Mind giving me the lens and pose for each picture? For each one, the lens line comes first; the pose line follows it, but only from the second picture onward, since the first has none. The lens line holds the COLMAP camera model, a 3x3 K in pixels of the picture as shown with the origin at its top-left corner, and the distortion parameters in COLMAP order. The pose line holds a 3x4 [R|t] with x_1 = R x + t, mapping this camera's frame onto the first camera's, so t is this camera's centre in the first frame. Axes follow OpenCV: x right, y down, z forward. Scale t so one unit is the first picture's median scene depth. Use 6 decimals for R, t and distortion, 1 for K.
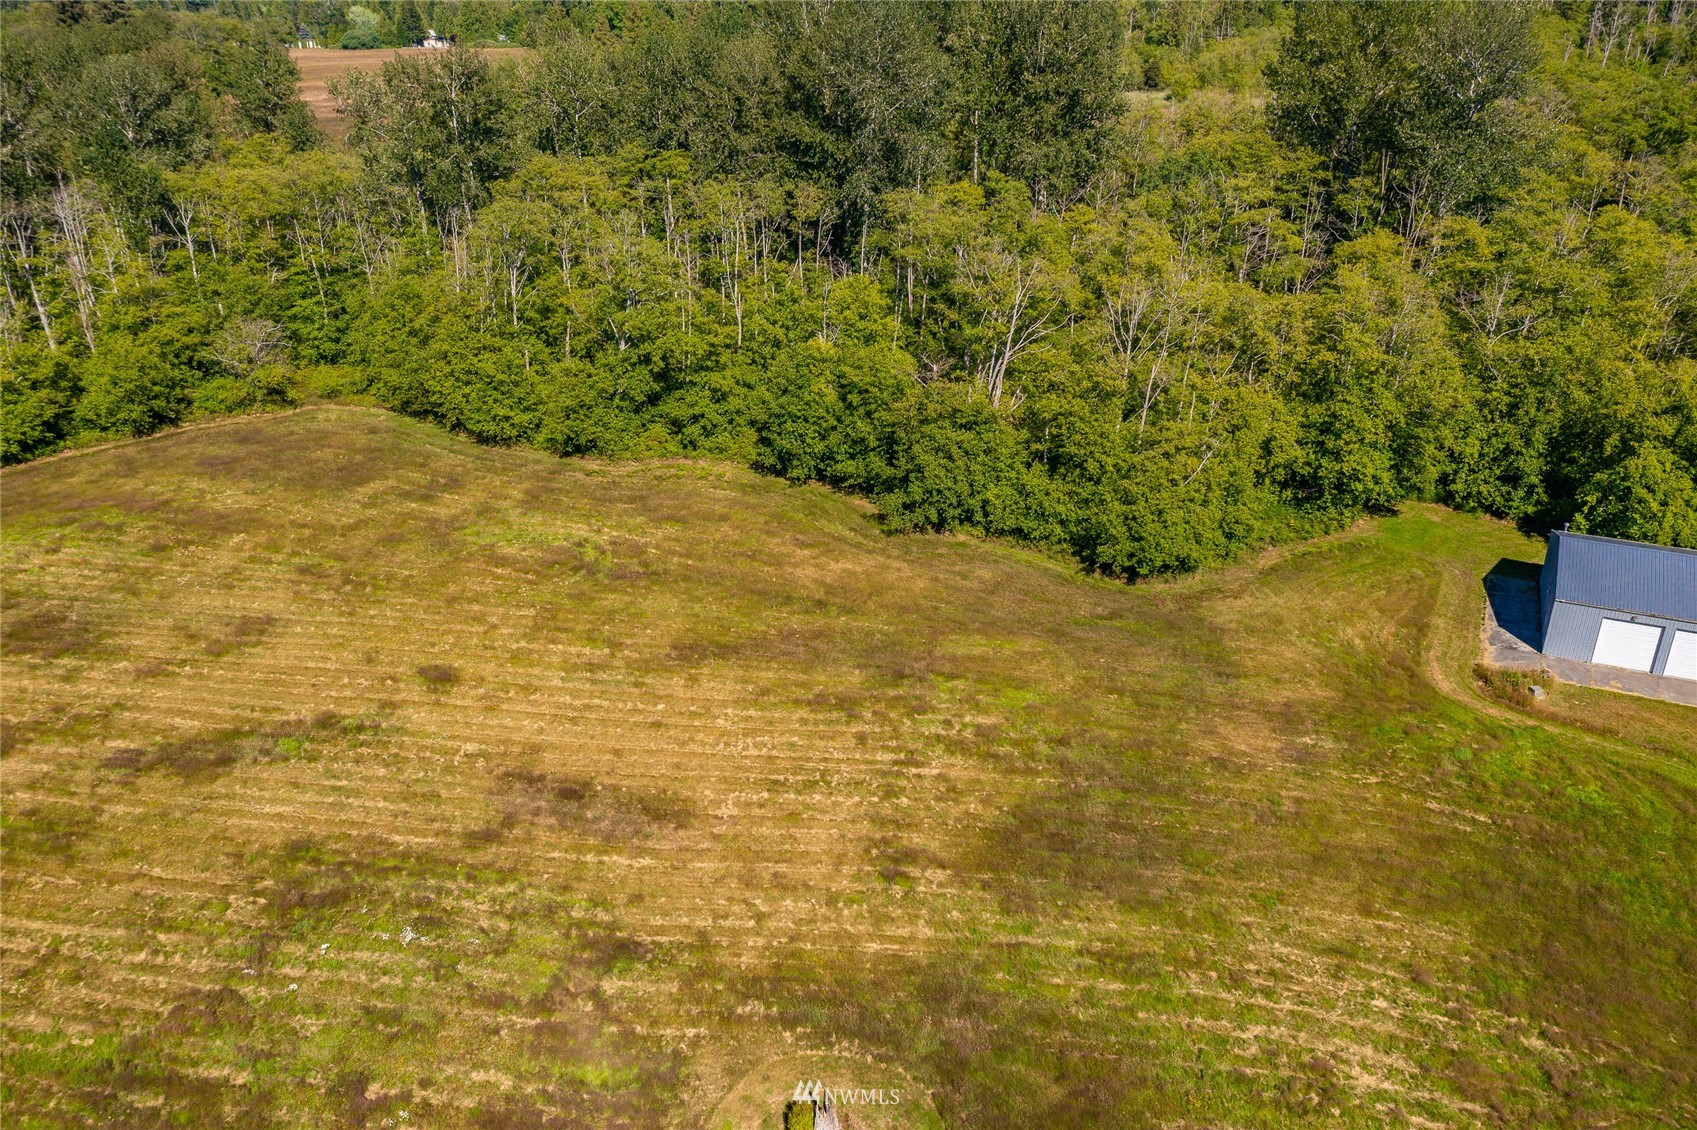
lens RADIAL K [[1340.1, 0, 847.1], [0, 1340.1, 560.4], [0, 0, 1]] dist [-0.003533, 0.049050]
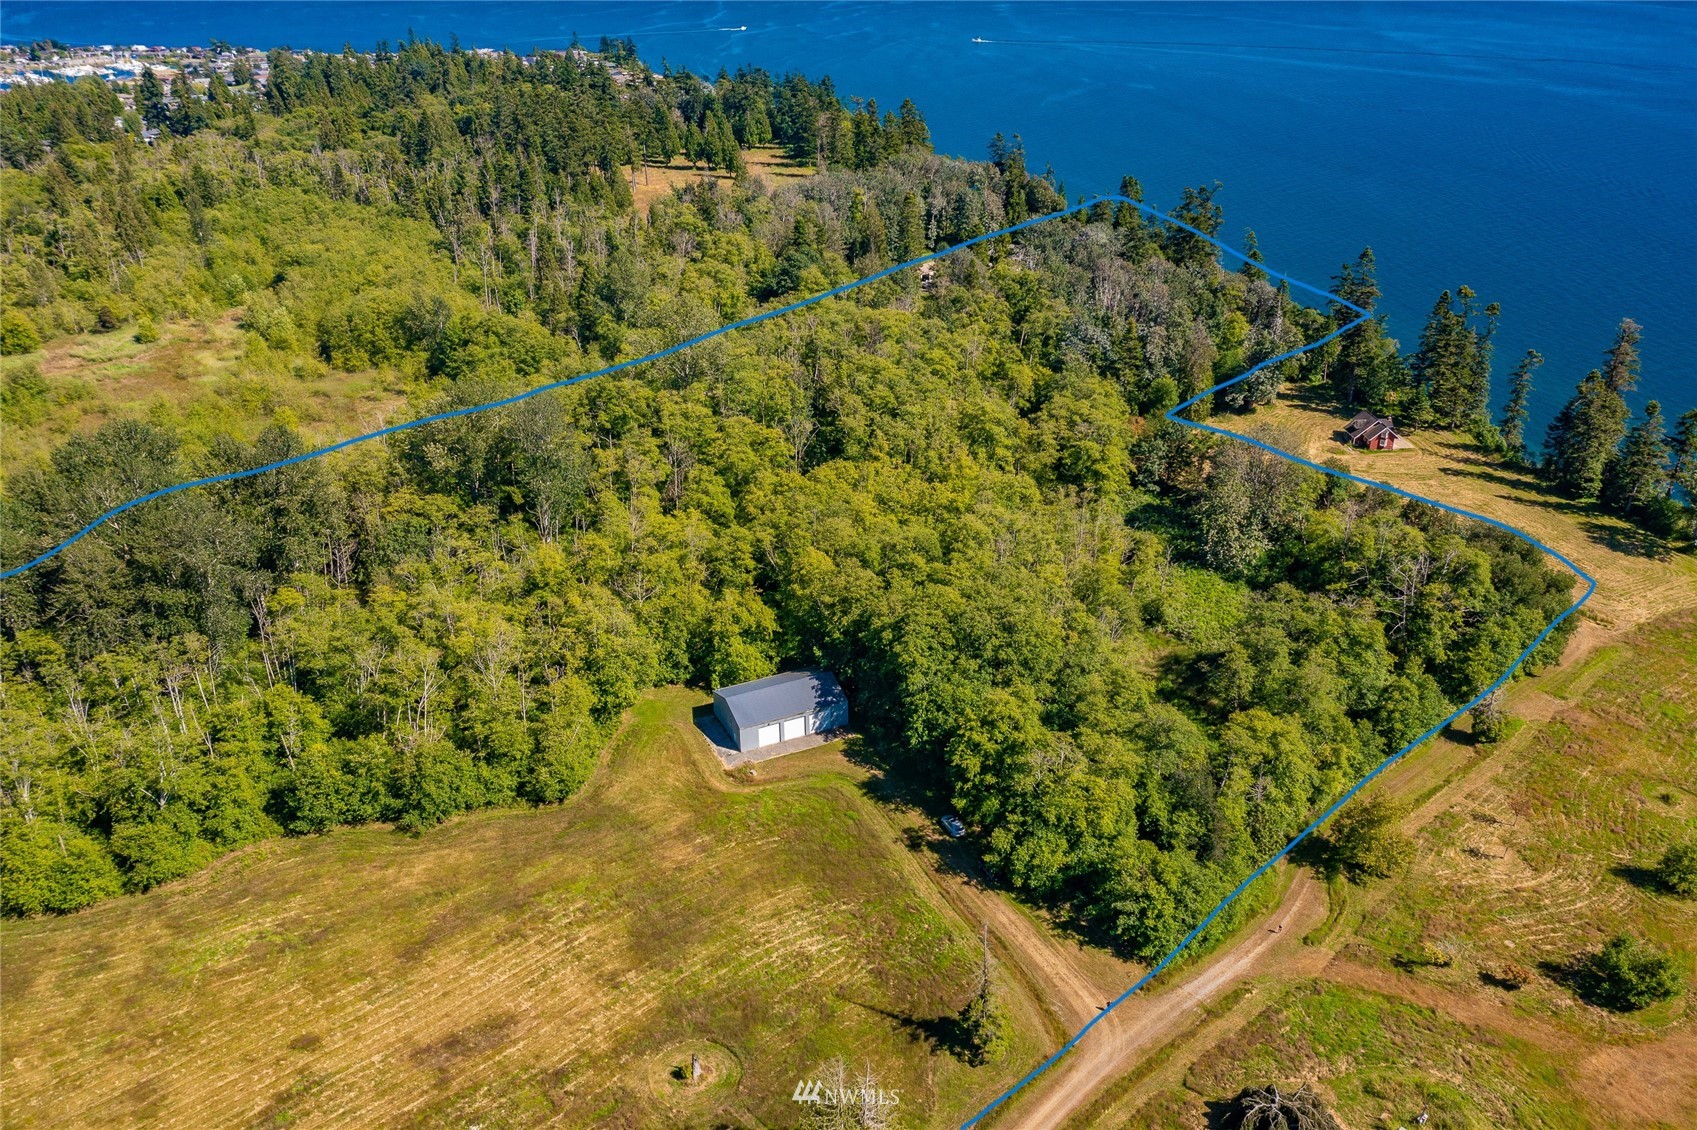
lens RADIAL K [[1340.1, 0, 851.2], [0, 1340.1, 563.4], [0, 0, 1]] dist [-0.003533, 0.049050]
pose [[0.653518, -0.331984, 0.680222, -0.926261], [0.332562, 0.933230, 0.135959, -0.557343], [-0.679939, 0.137364, 0.720287, -0.922393]]
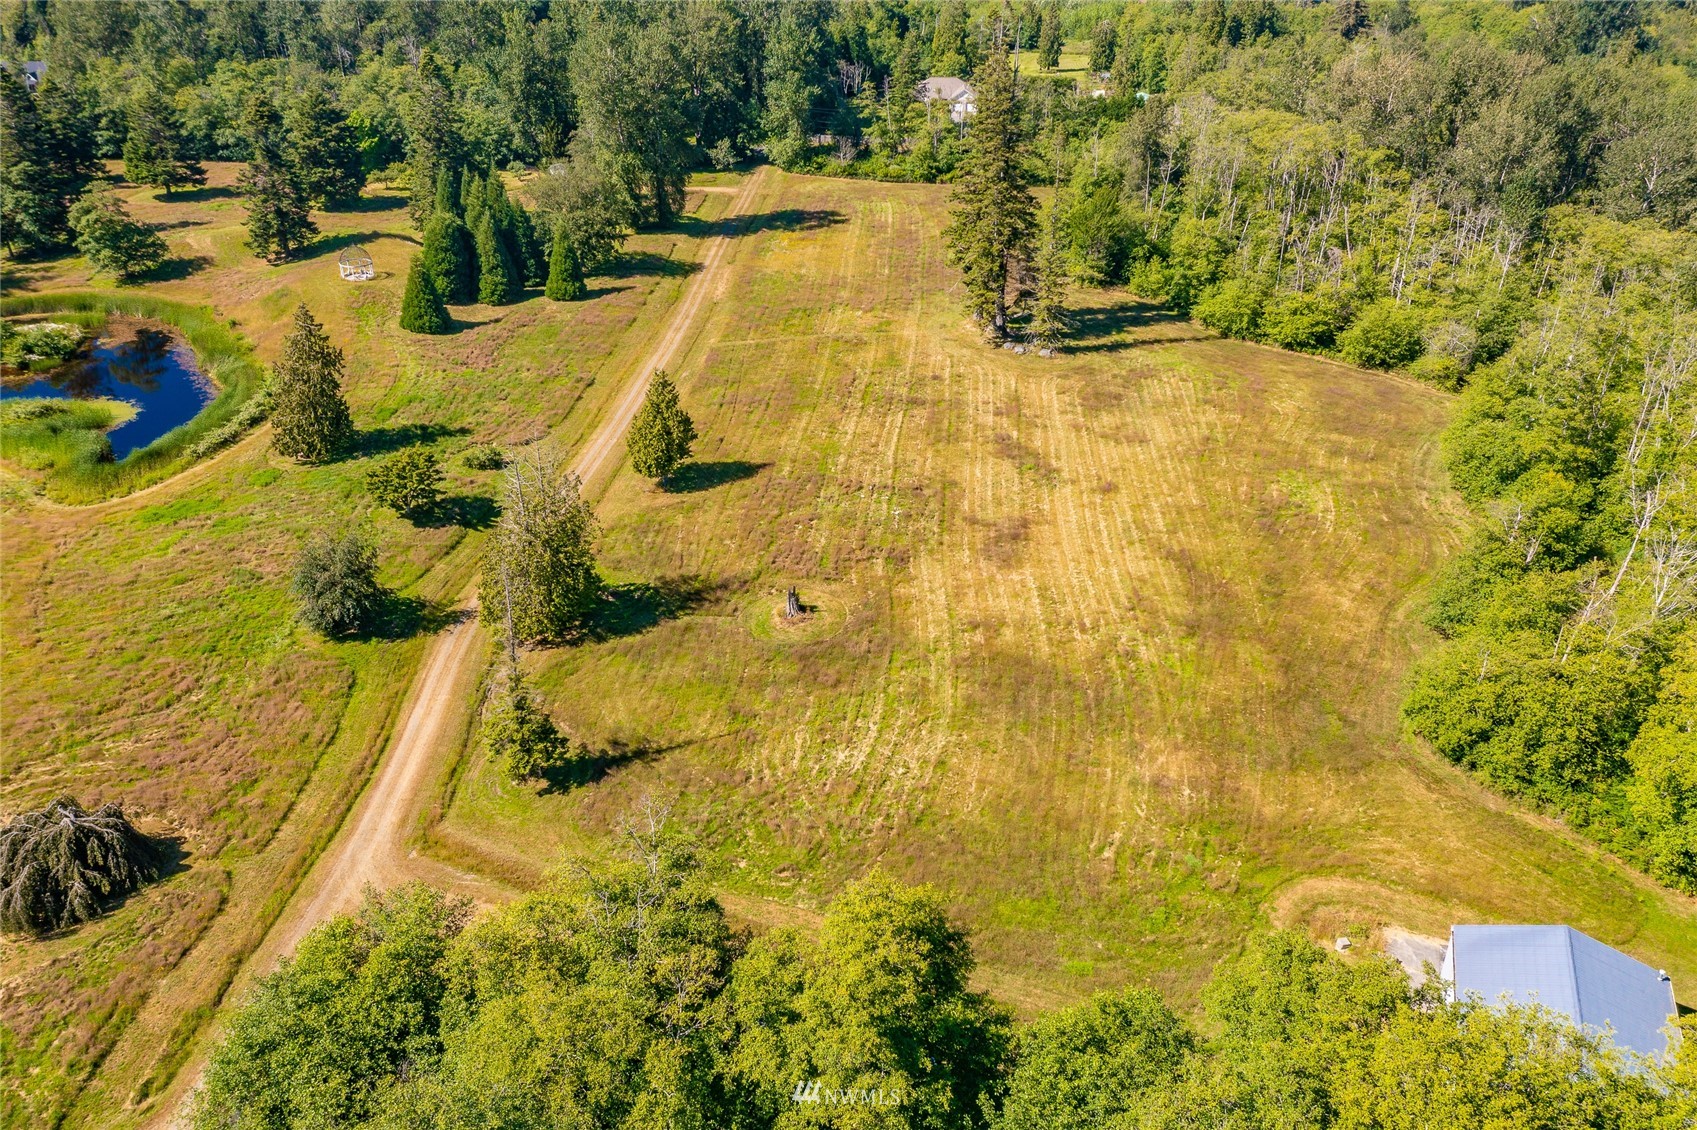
lens RADIAL K [[1340.1, 0, 850.5], [0, 1340.1, 570.9], [0, 0, 1]] dist [-0.003533, 0.049050]
pose [[0.053591, 0.468353, -0.881915, 1.442376], [-0.435571, 0.805698, 0.401409, -0.434536], [0.898558, 0.362625, 0.247180, 0.342370]]
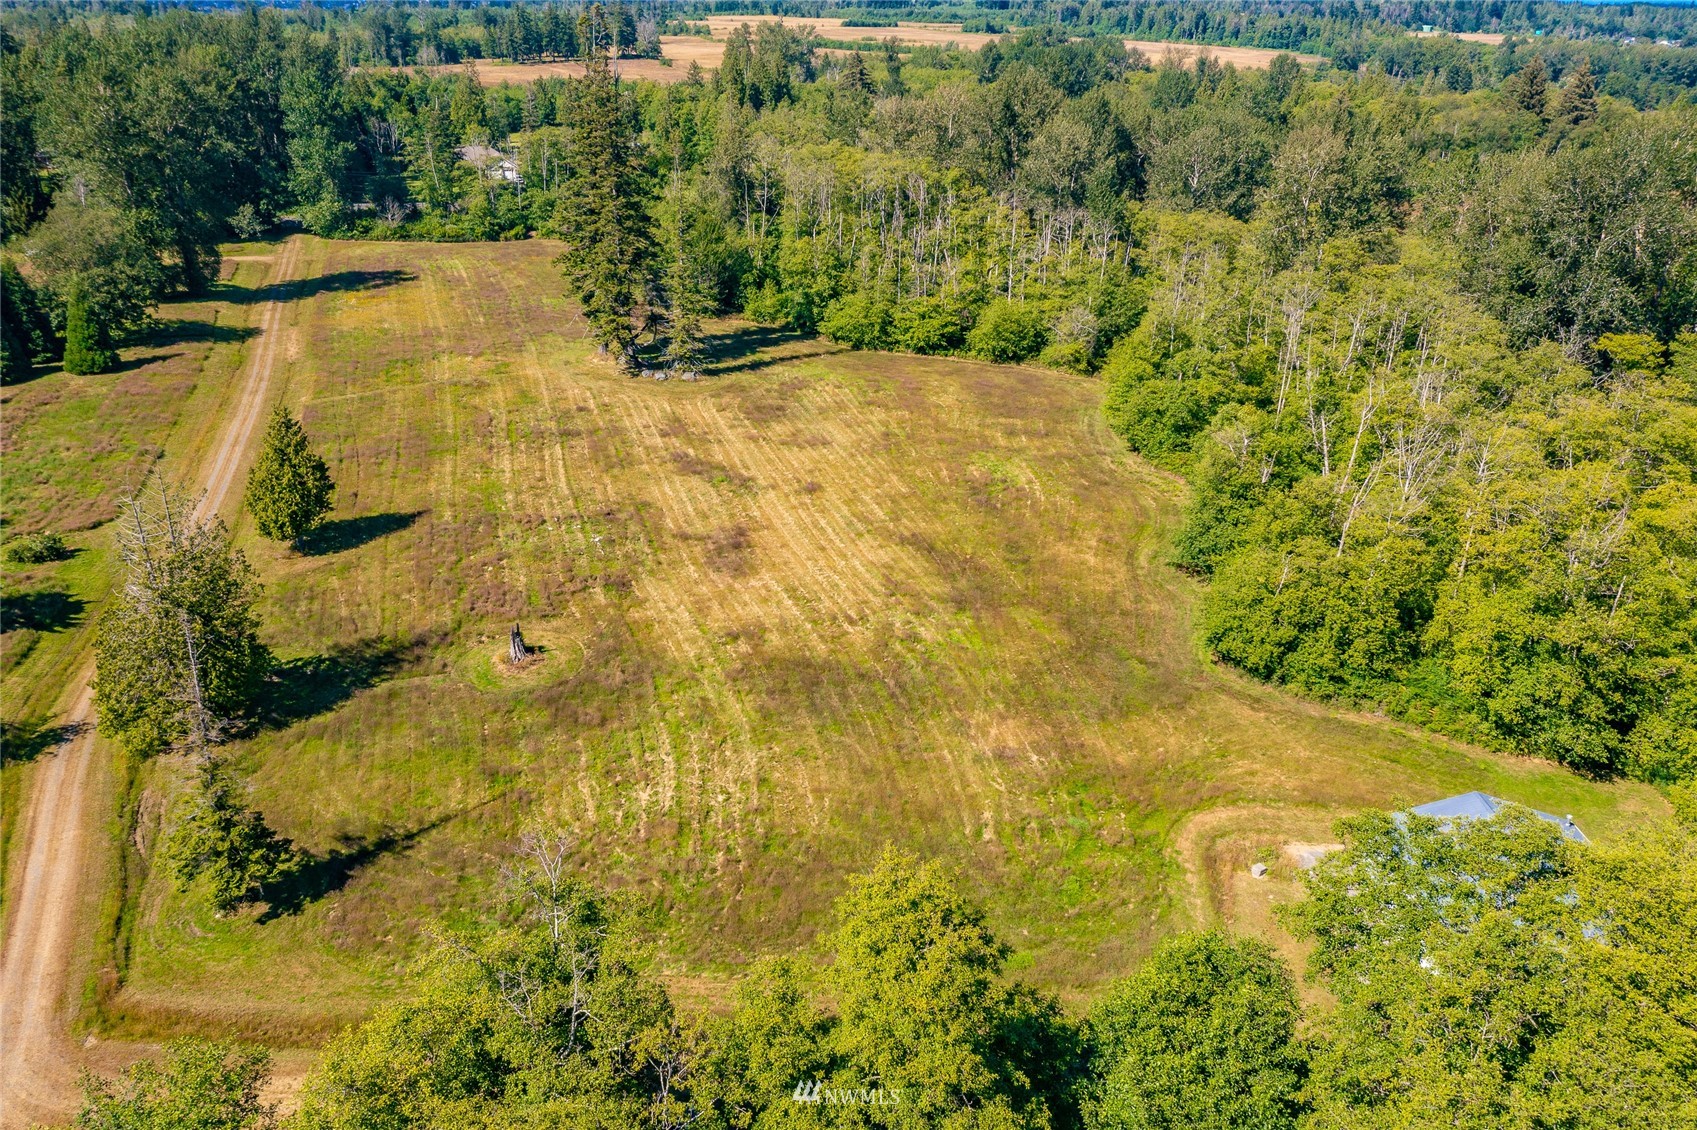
lens RADIAL K [[1340.1, 0, 851.8], [0, 1340.1, 568.2], [0, 0, 1]] dist [-0.003533, 0.049050]
pose [[0.412517, 0.365418, -0.834446, 1.261435], [-0.406504, 0.893598, 0.190362, -0.178840], [0.815220, 0.260678, 0.517168, 0.247610]]
